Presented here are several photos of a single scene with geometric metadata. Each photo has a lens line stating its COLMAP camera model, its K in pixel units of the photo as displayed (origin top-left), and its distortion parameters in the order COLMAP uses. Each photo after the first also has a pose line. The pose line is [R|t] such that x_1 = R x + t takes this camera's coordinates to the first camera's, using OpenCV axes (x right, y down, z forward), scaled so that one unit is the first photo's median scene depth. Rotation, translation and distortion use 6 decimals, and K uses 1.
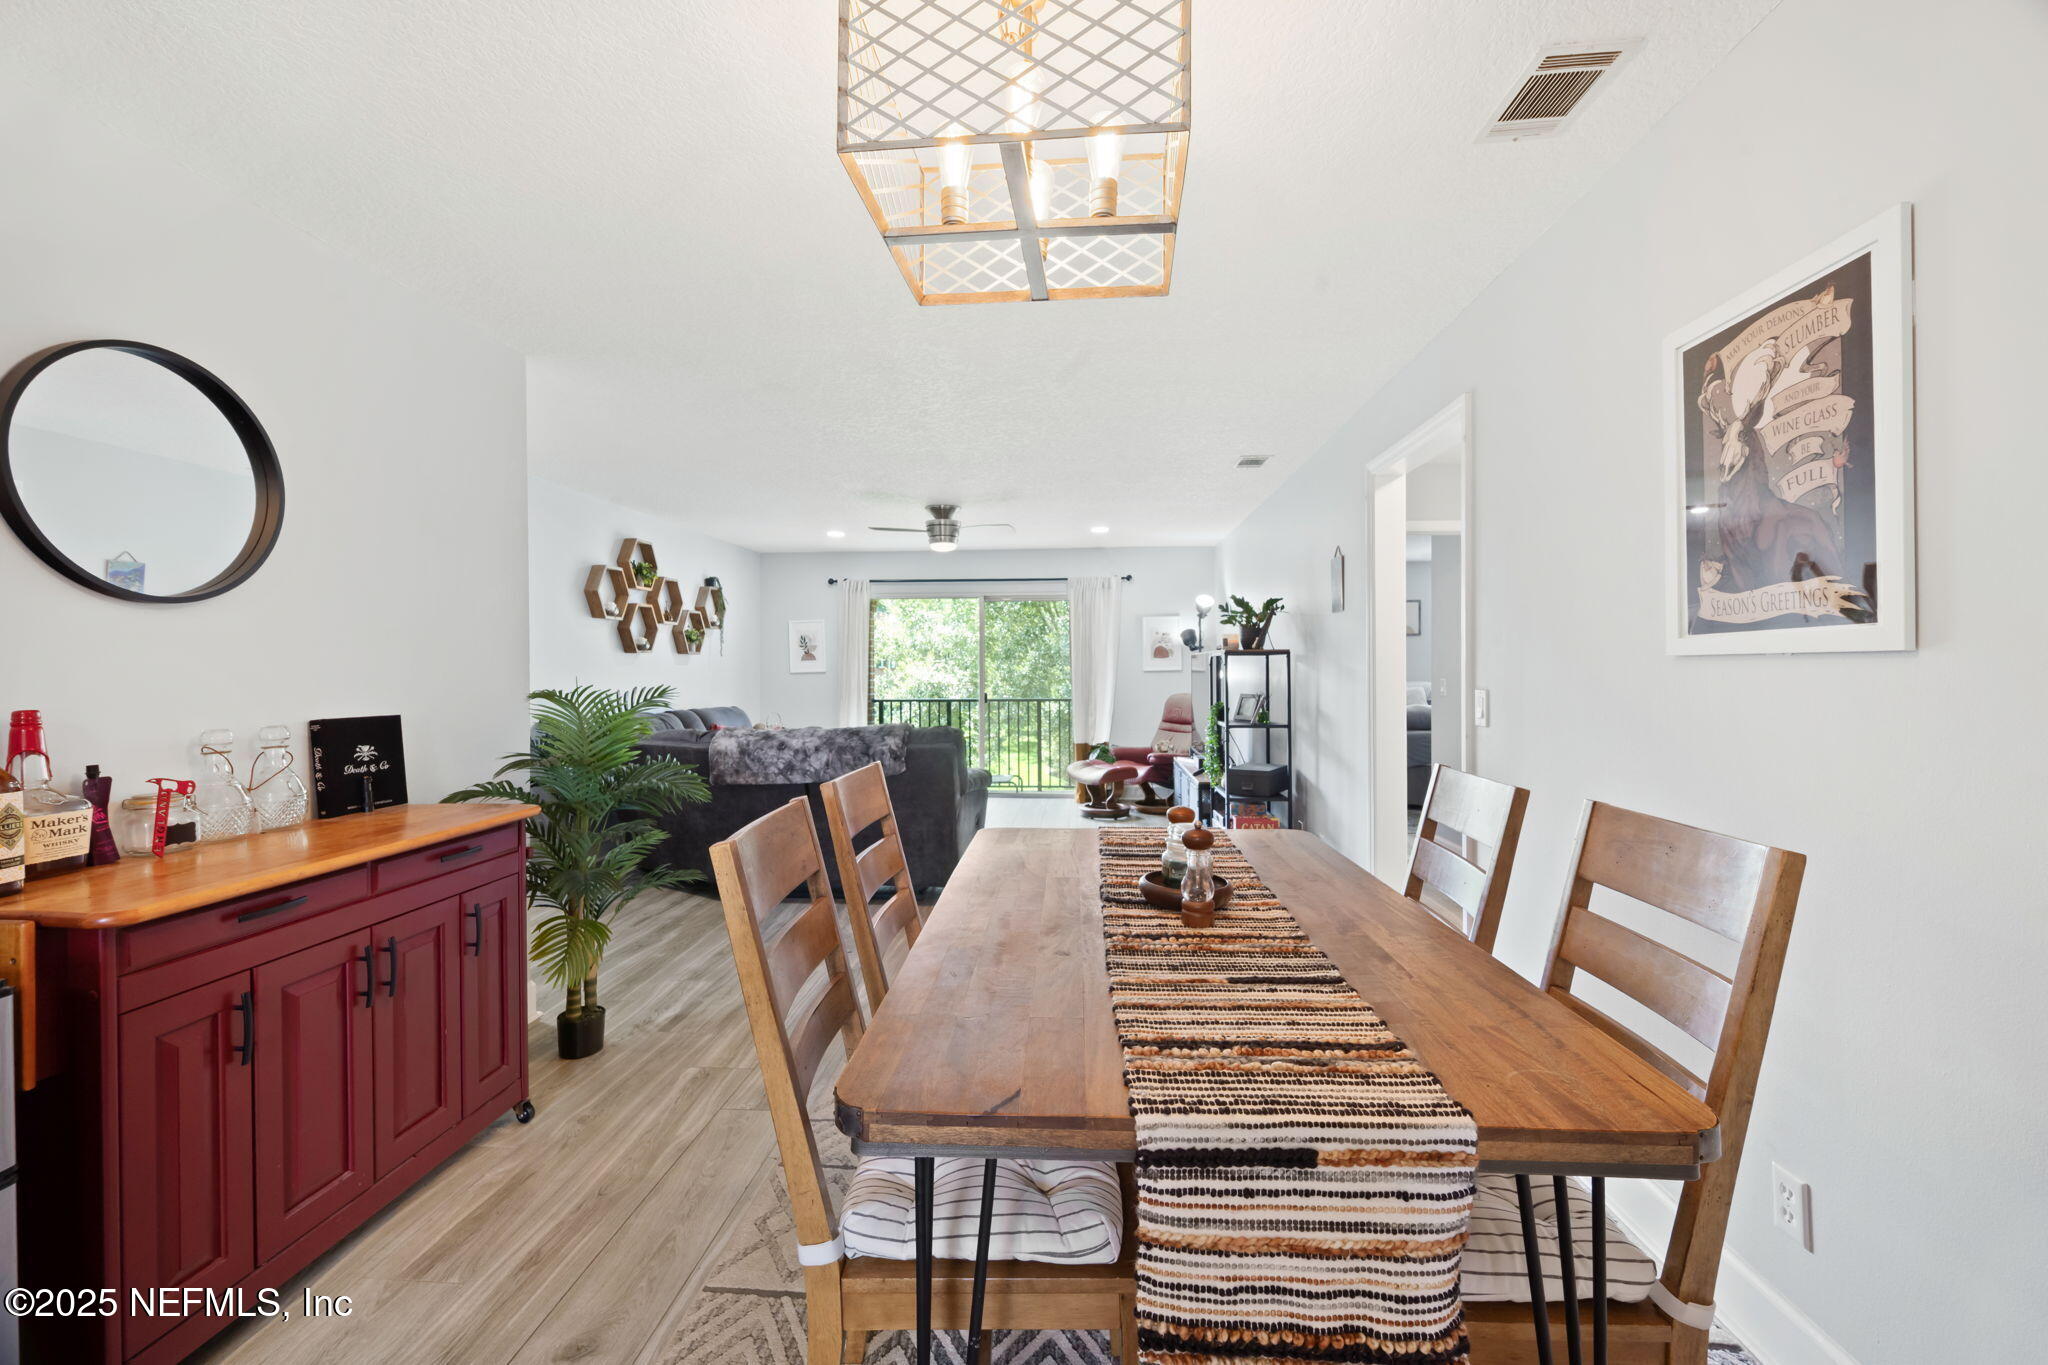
lens RADIAL K [[839.6, 0, 1022.6], [0, 839.6, 664.4], [0, 0, 1]] dist [-0.001837, -0.000515]
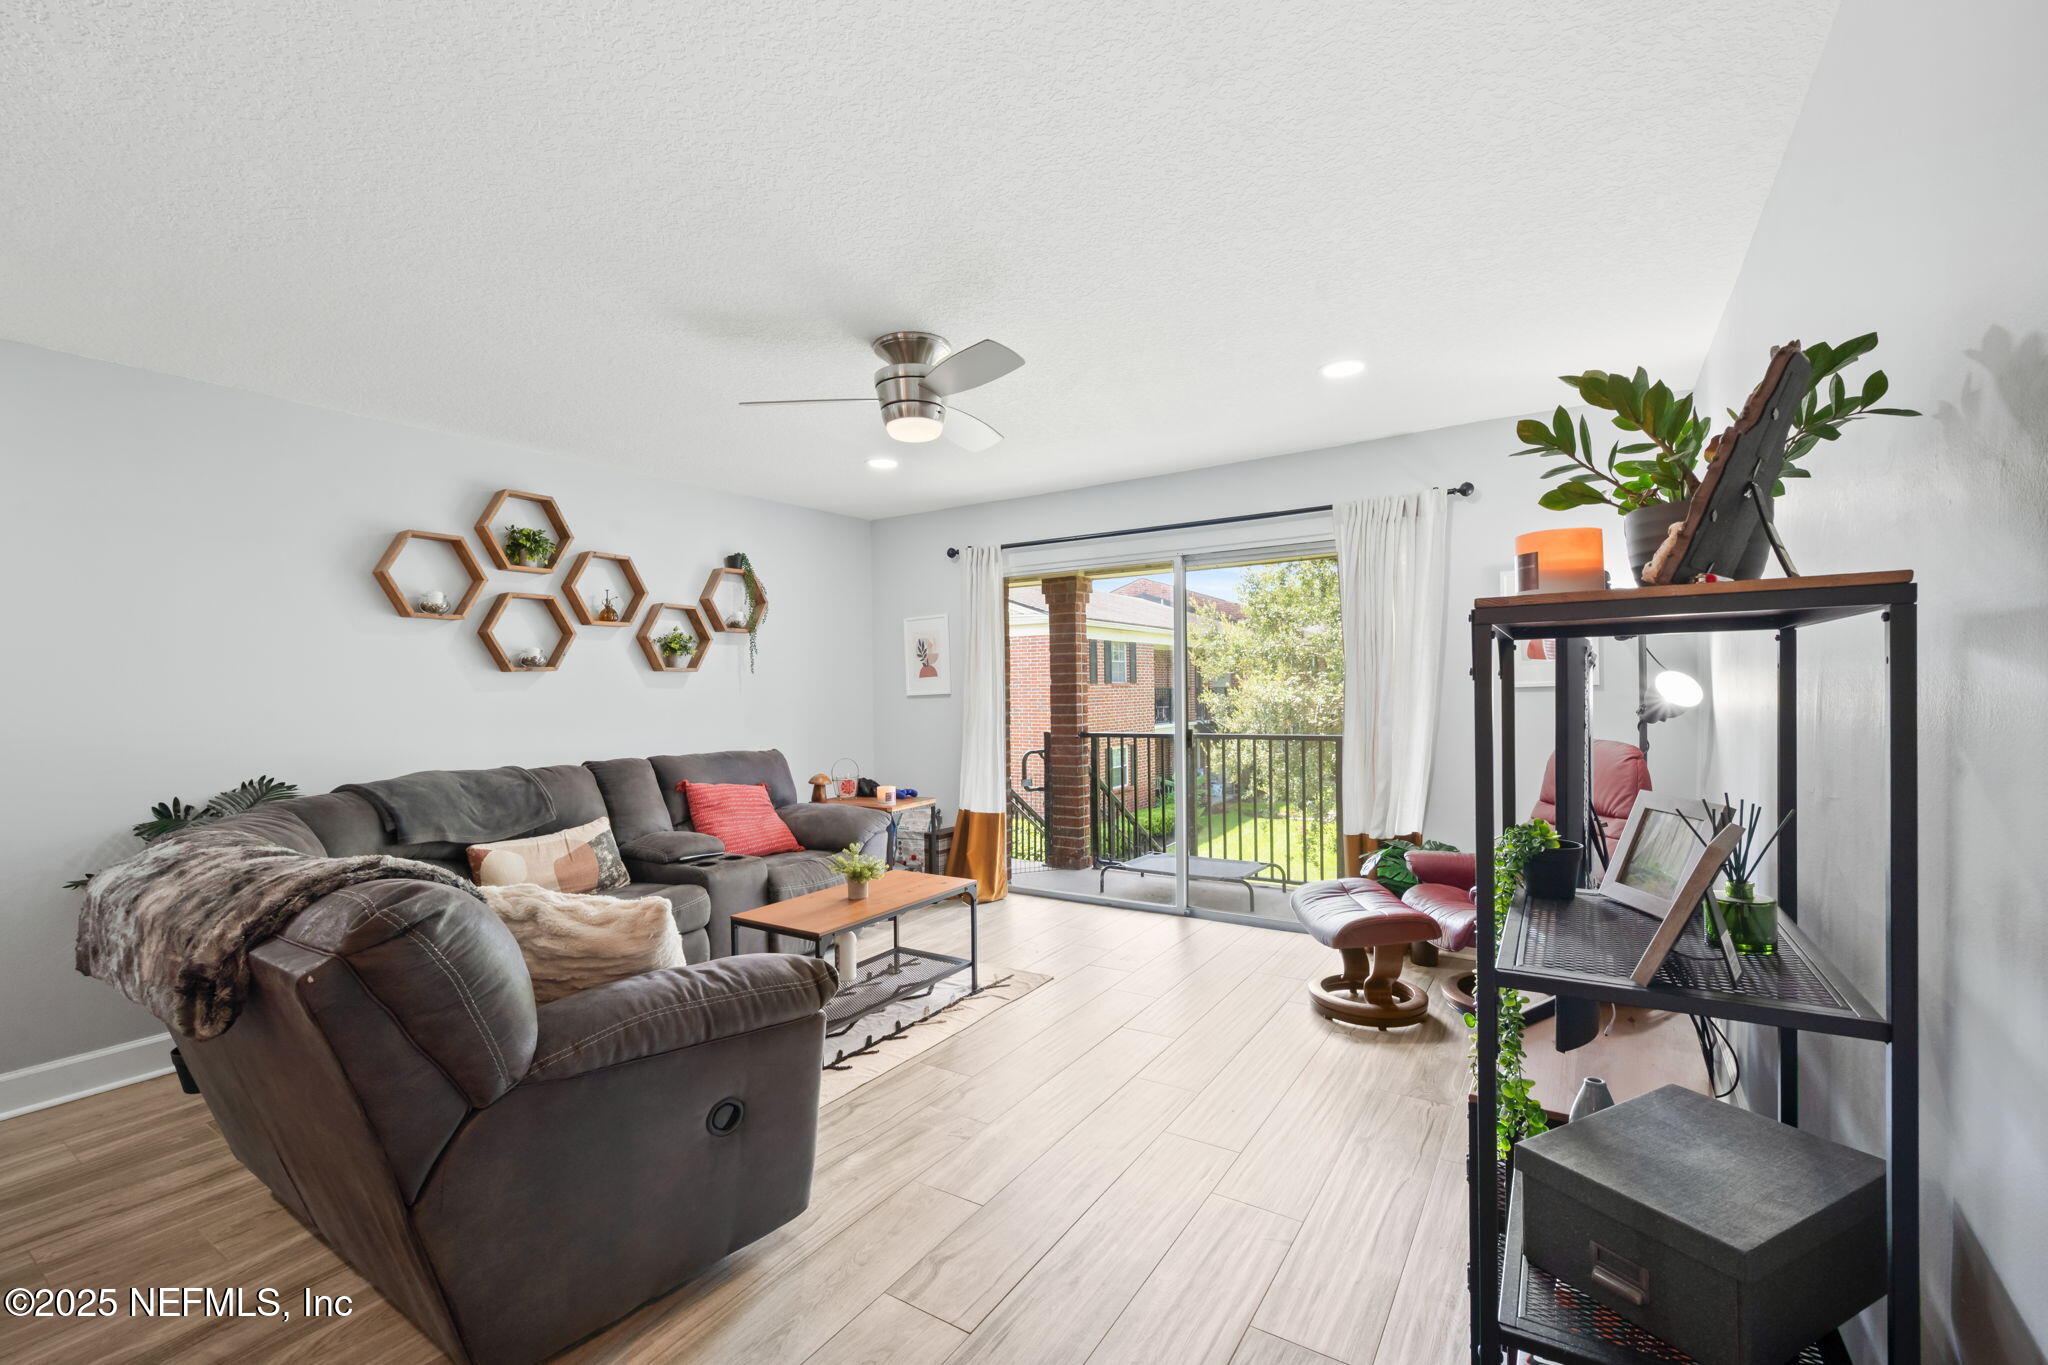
lens RADIAL K [[900.2, 0, 1028.1], [0, 900.2, 690.6], [0, 0, 1]] dist [-0.000705, -0.000251]
pose [[0.888399, -0.012164, -0.458912, 0.172745], [0.017440, 0.999822, 0.007259, 0.002212], [0.458741, -0.014452, 0.888452, 0.542214]]
